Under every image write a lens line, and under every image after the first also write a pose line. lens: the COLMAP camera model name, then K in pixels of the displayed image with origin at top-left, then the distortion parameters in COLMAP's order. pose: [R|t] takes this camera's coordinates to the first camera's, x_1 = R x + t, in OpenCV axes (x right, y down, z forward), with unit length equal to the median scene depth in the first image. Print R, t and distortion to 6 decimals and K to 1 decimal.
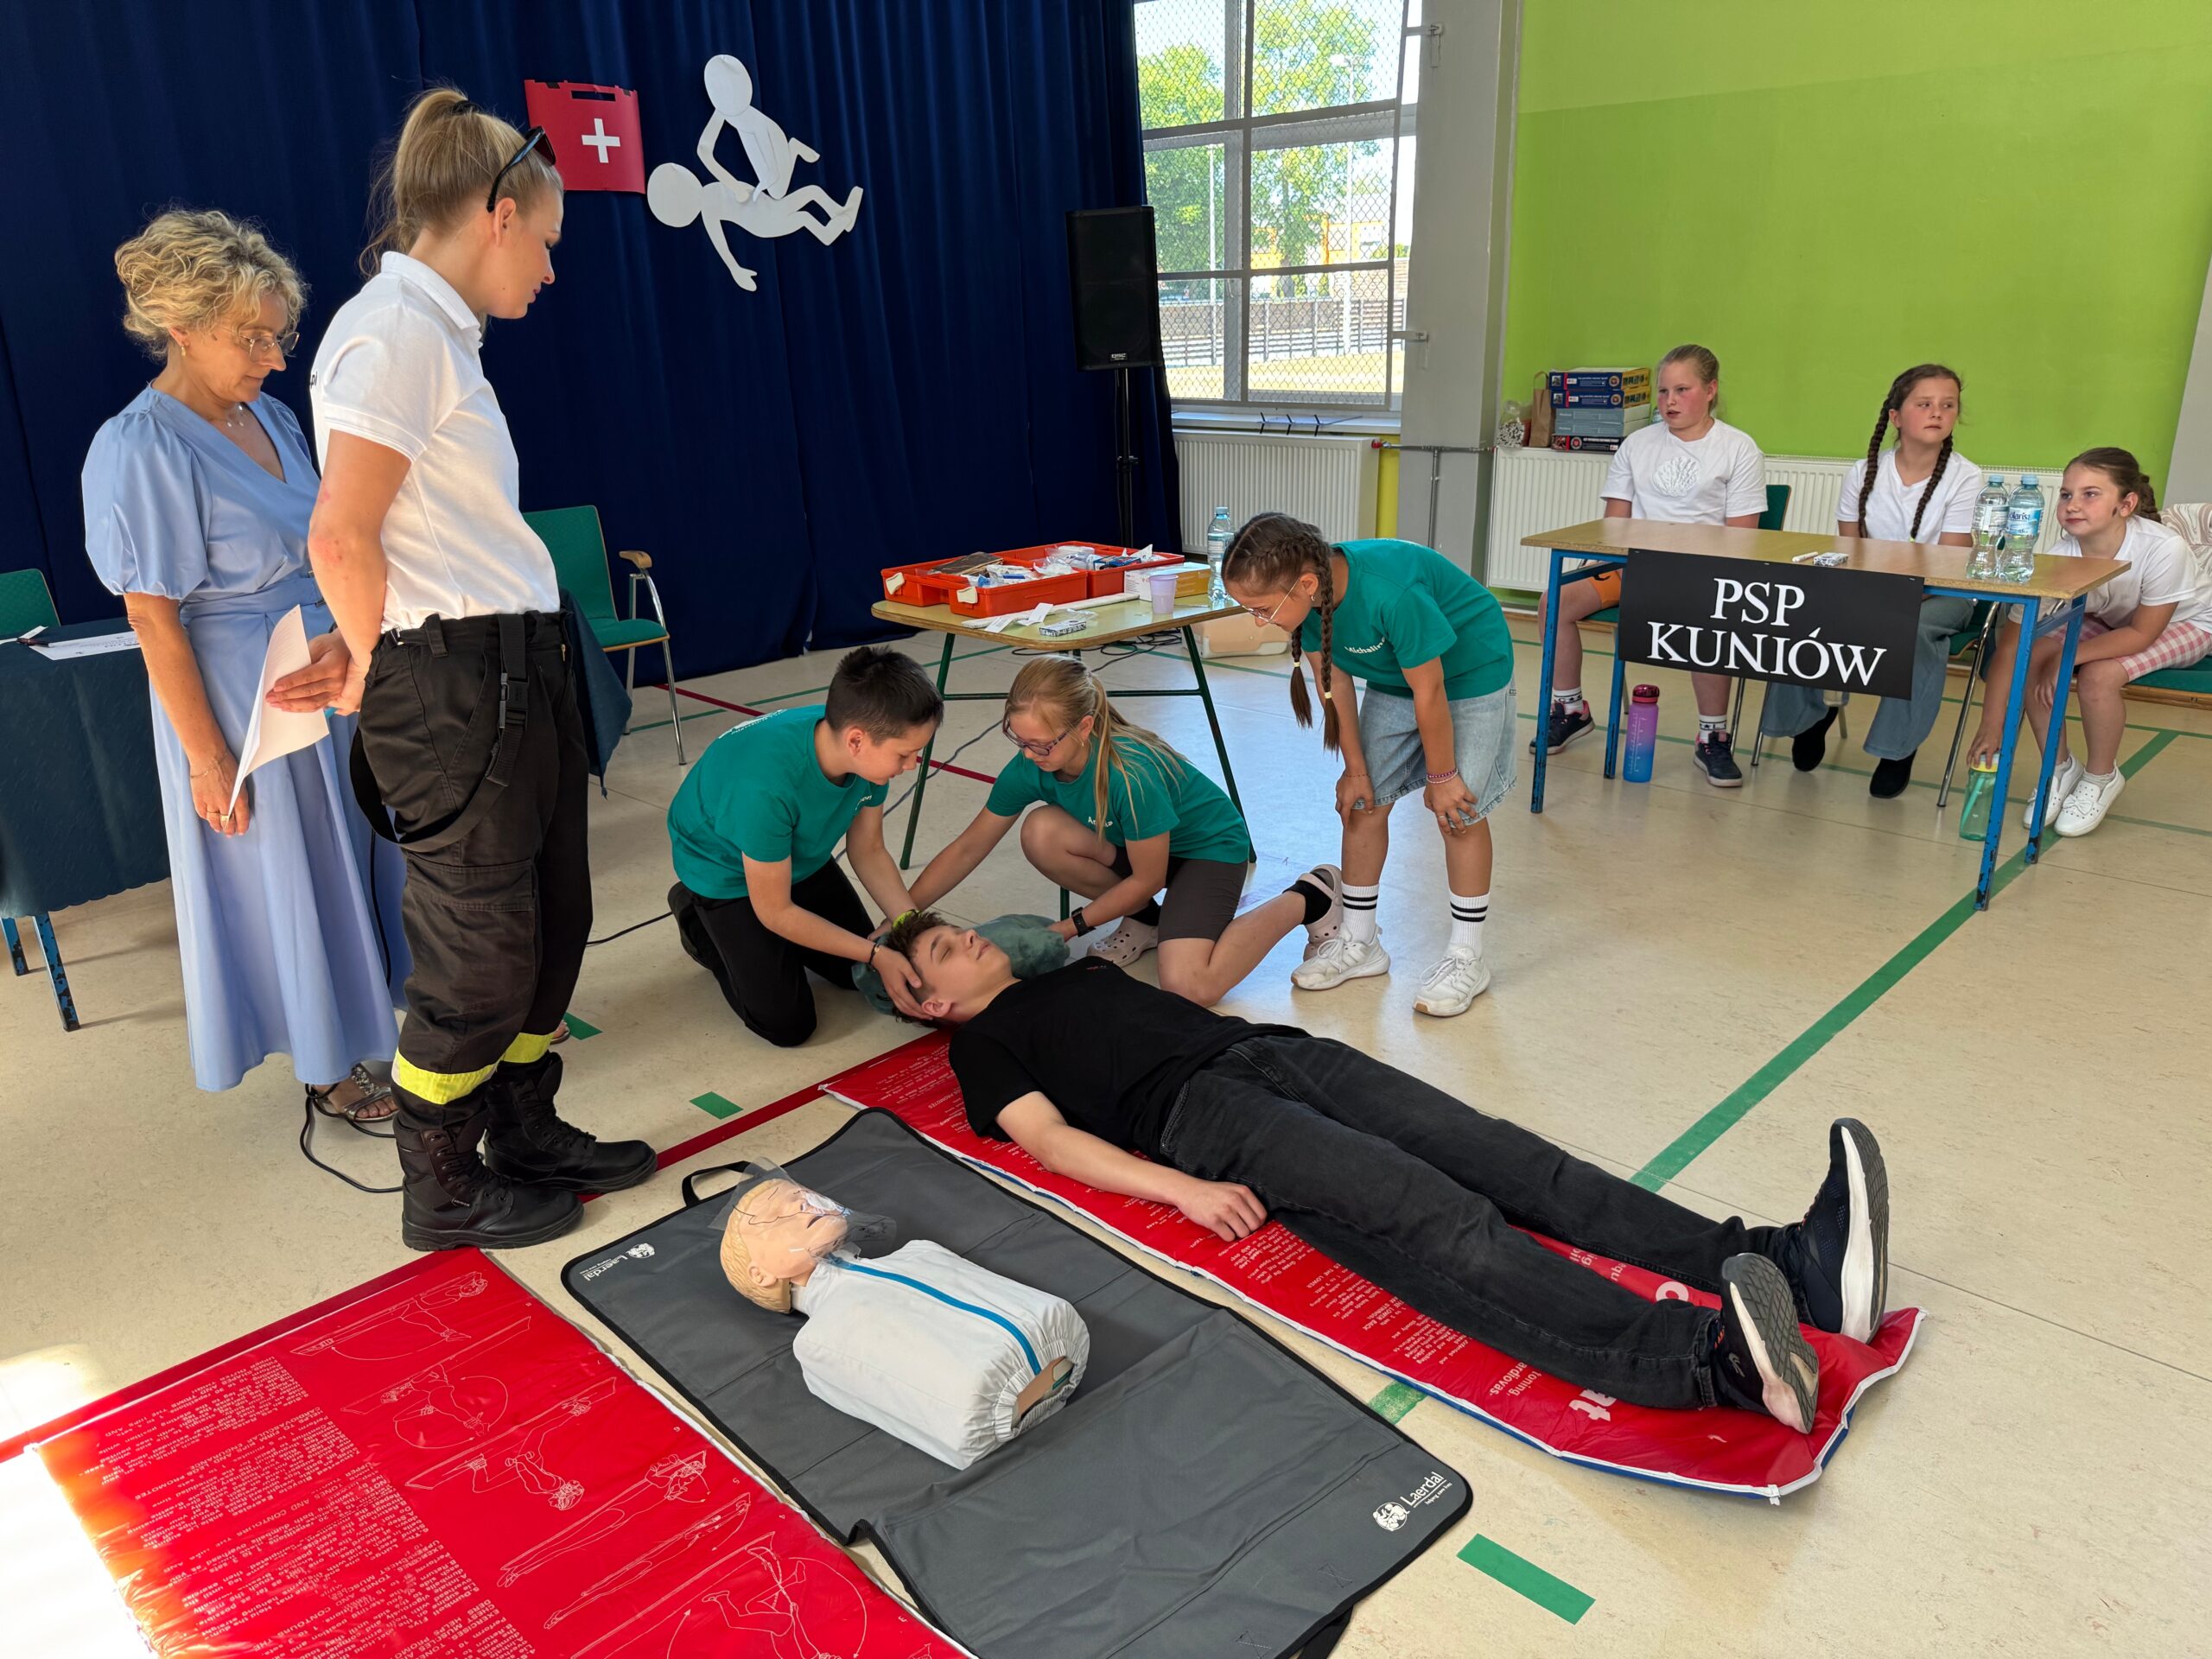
lens RADIAL K [[1556.5, 0, 1103.1], [0, 1556.5, 840.0], [0, 0, 1]] dist [0.005339, -0.008861]
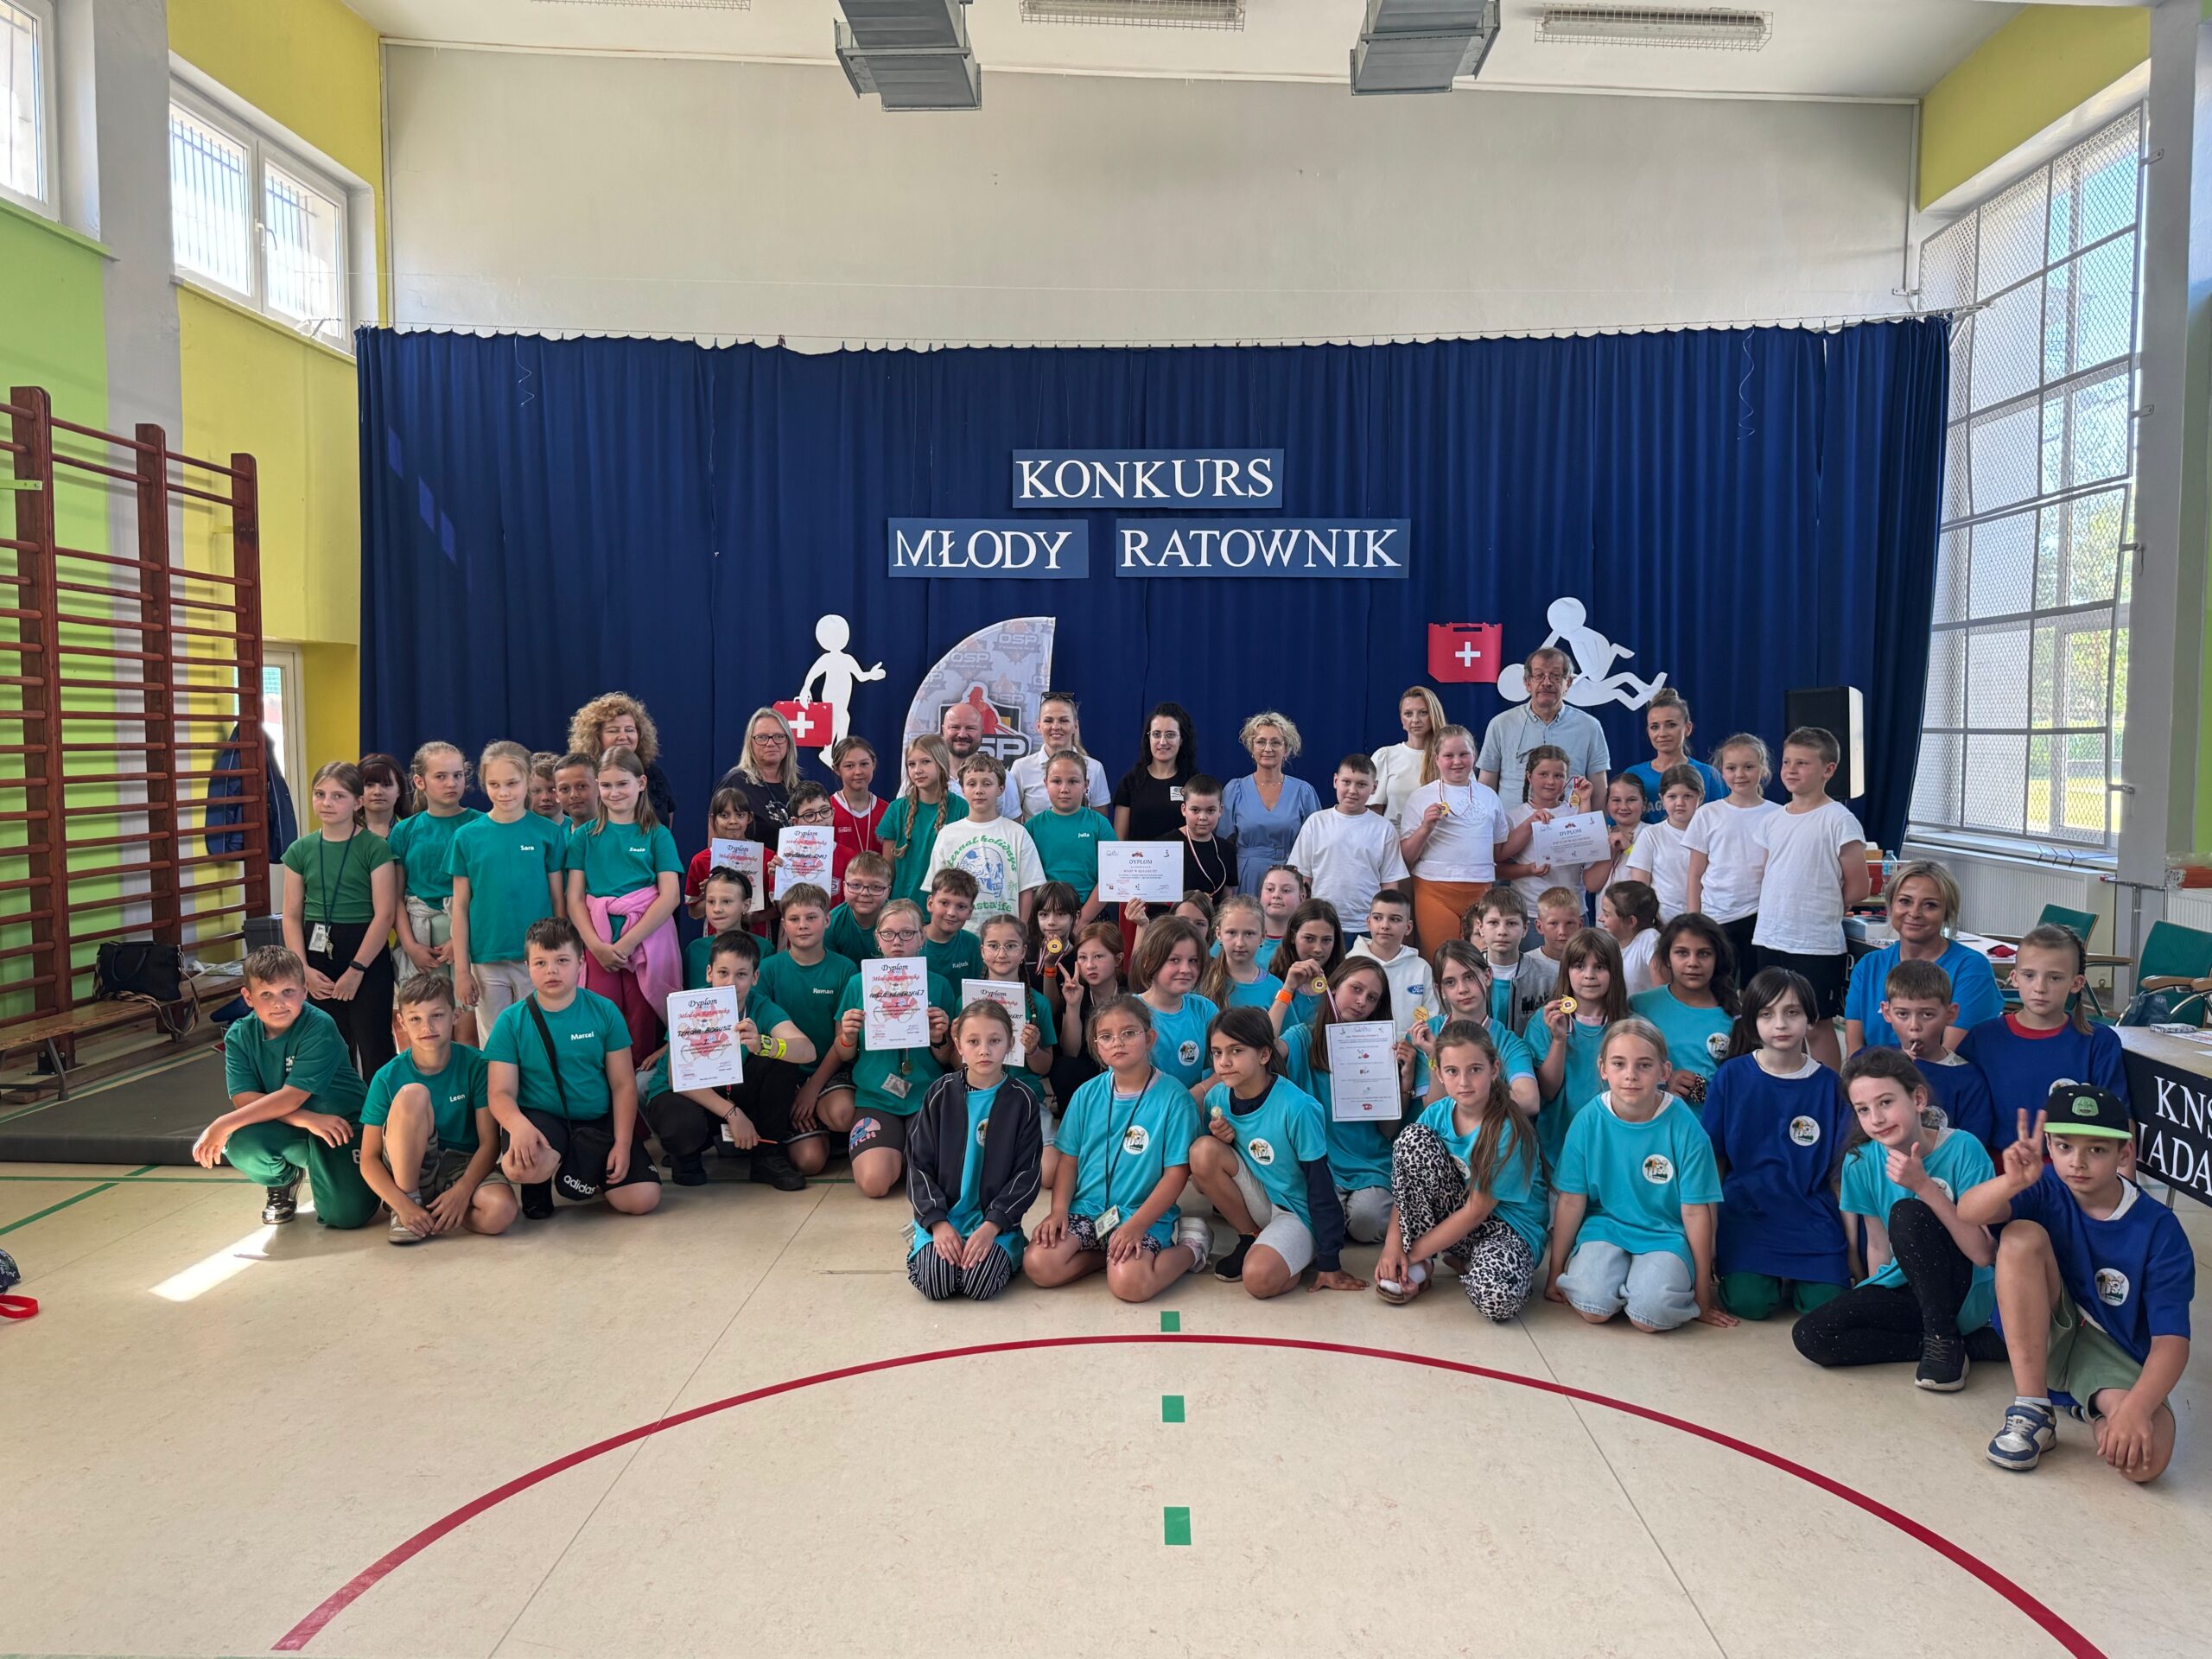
lens RADIAL K [[1838.7, 0, 1112.9], [0, 1838.7, 834.6], [0, 0, 1]] dist [0.206857, -0.393352]
pose [[0.689112, 0.054160, -0.722628, 1.306924], [-0.248608, 0.954352, -0.165551, 0.241240], [0.680675, 0.293734, 0.671120, -0.812723]]
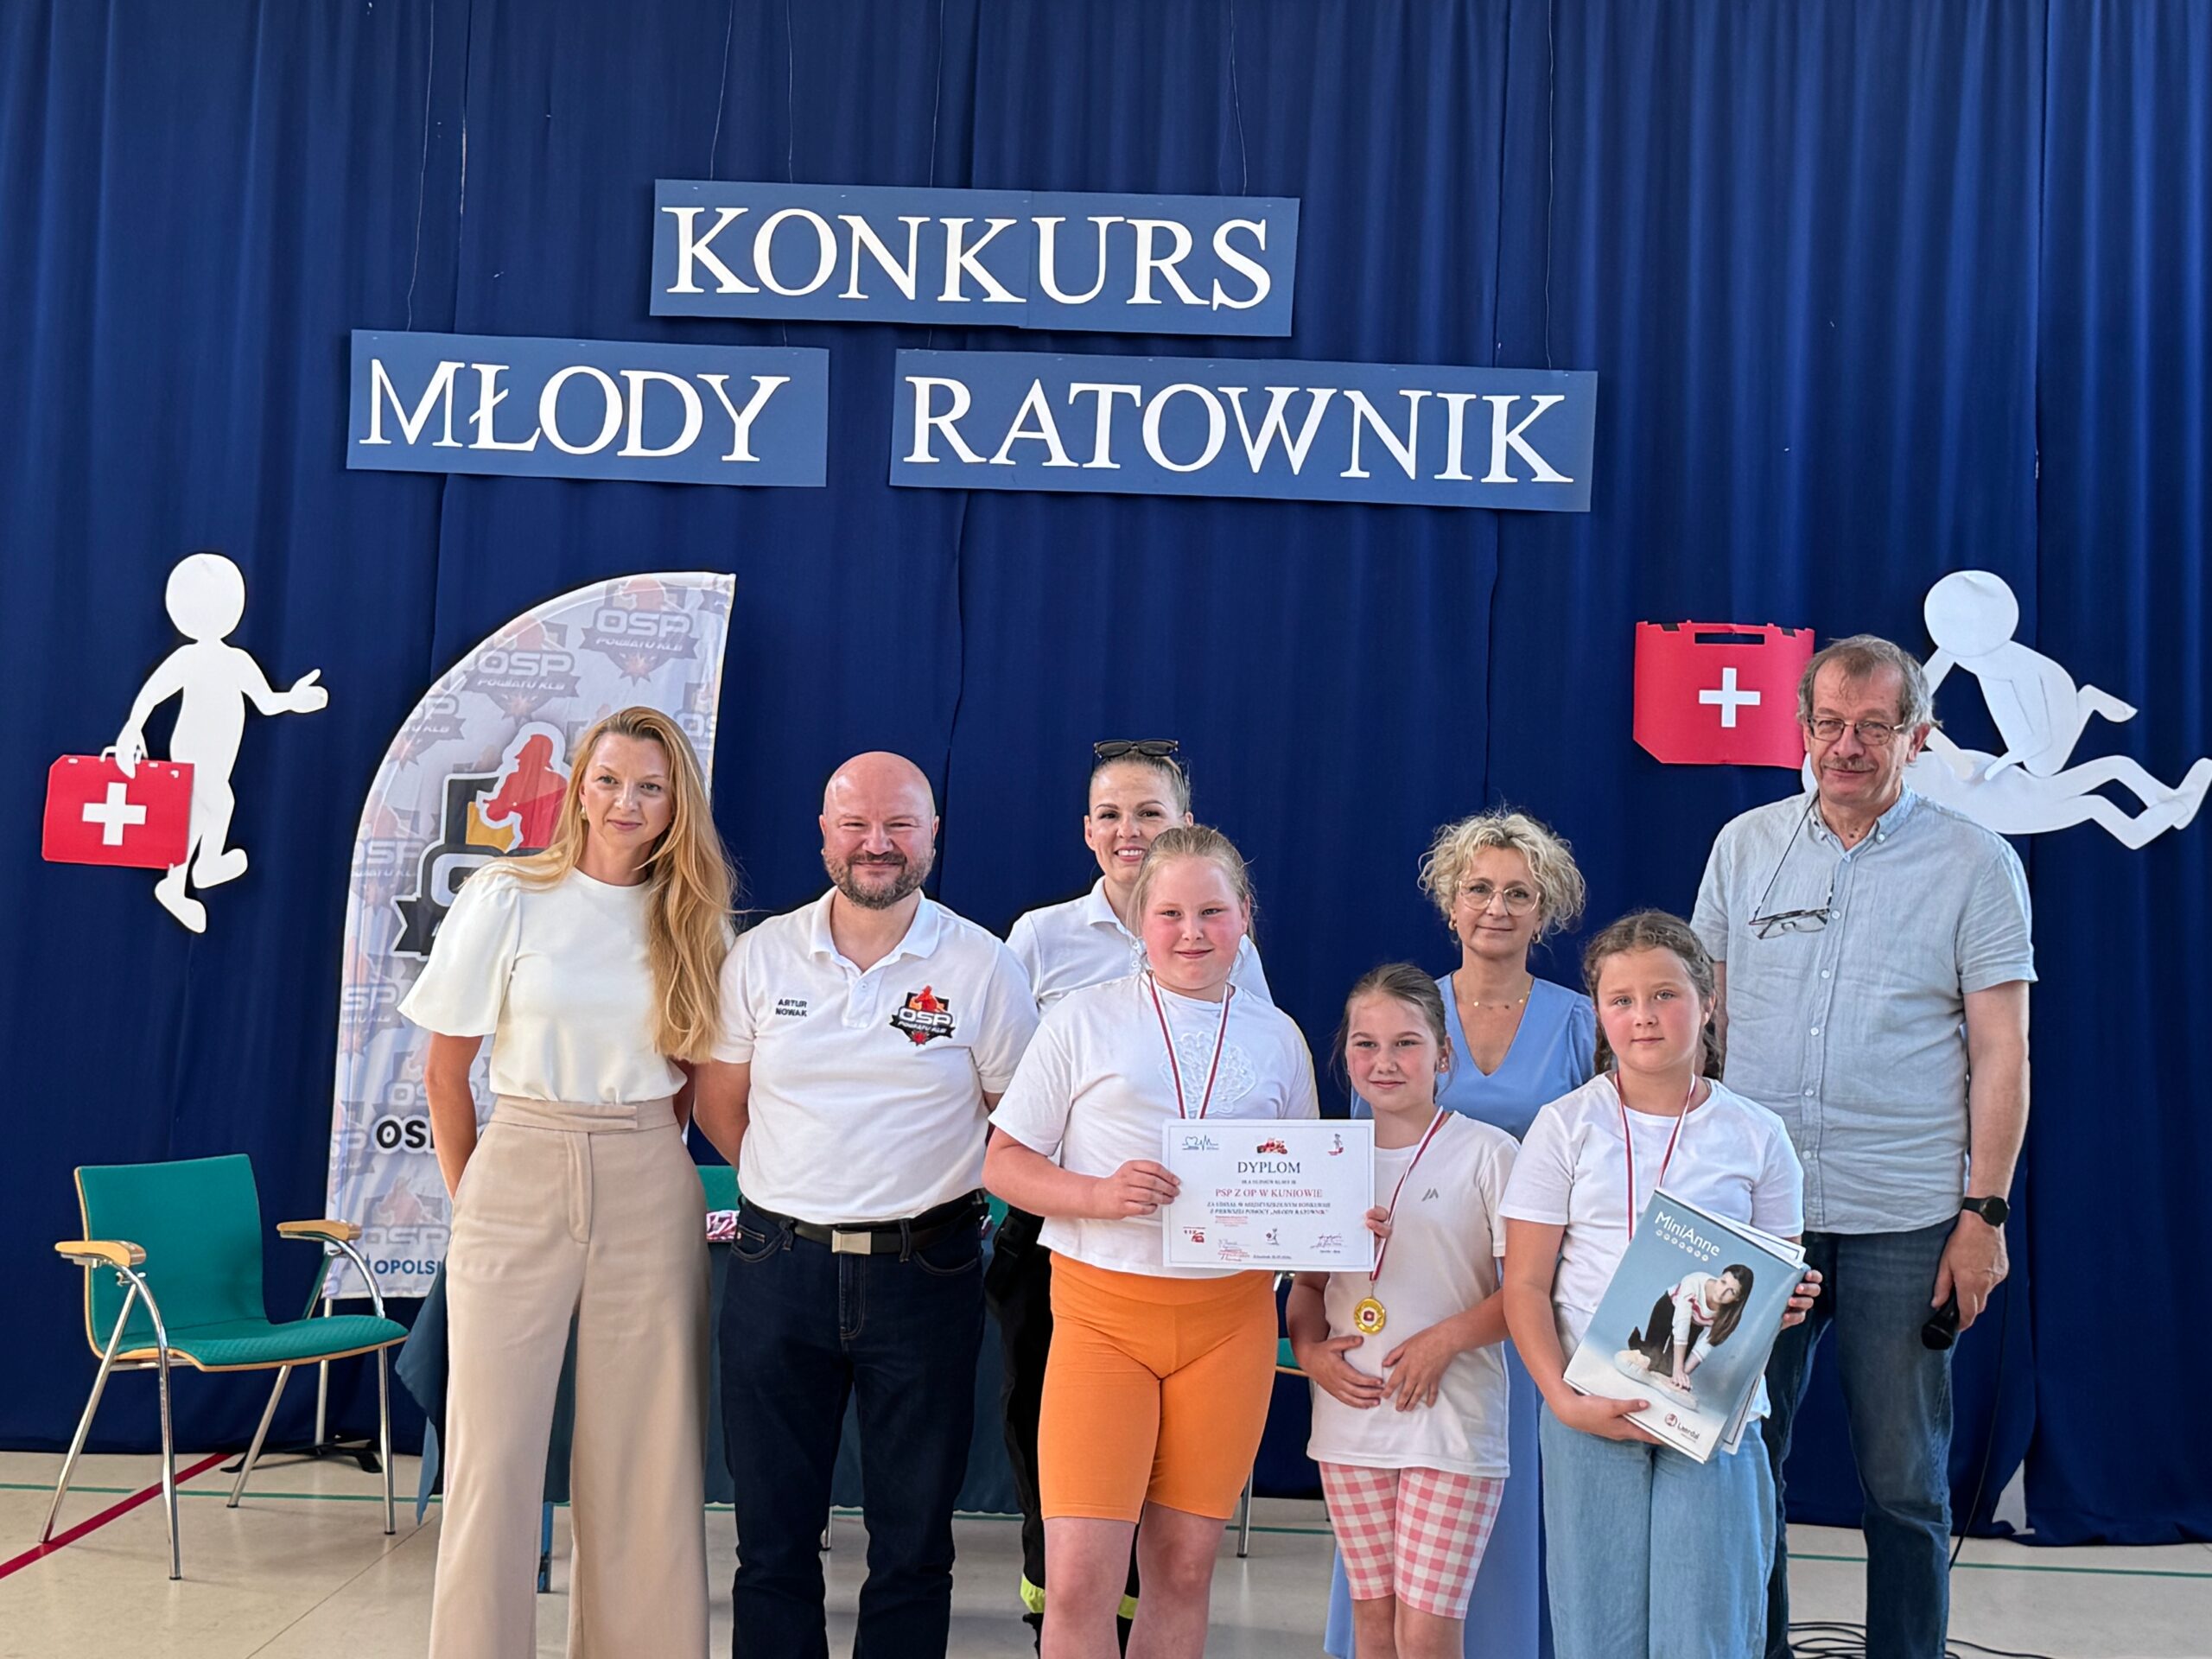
lens RADIAL K [[3139.6, 0, 1115.5], [0, 3139.6, 815.5], [0, 0, 1]] dist [0.233970, -0.560617]
pose [[0.669661, 0.024033, -0.742278, 0.814194], [-0.285501, 0.931003, -0.227427, -0.006139], [0.685597, 0.364220, 0.630318, -0.076985]]
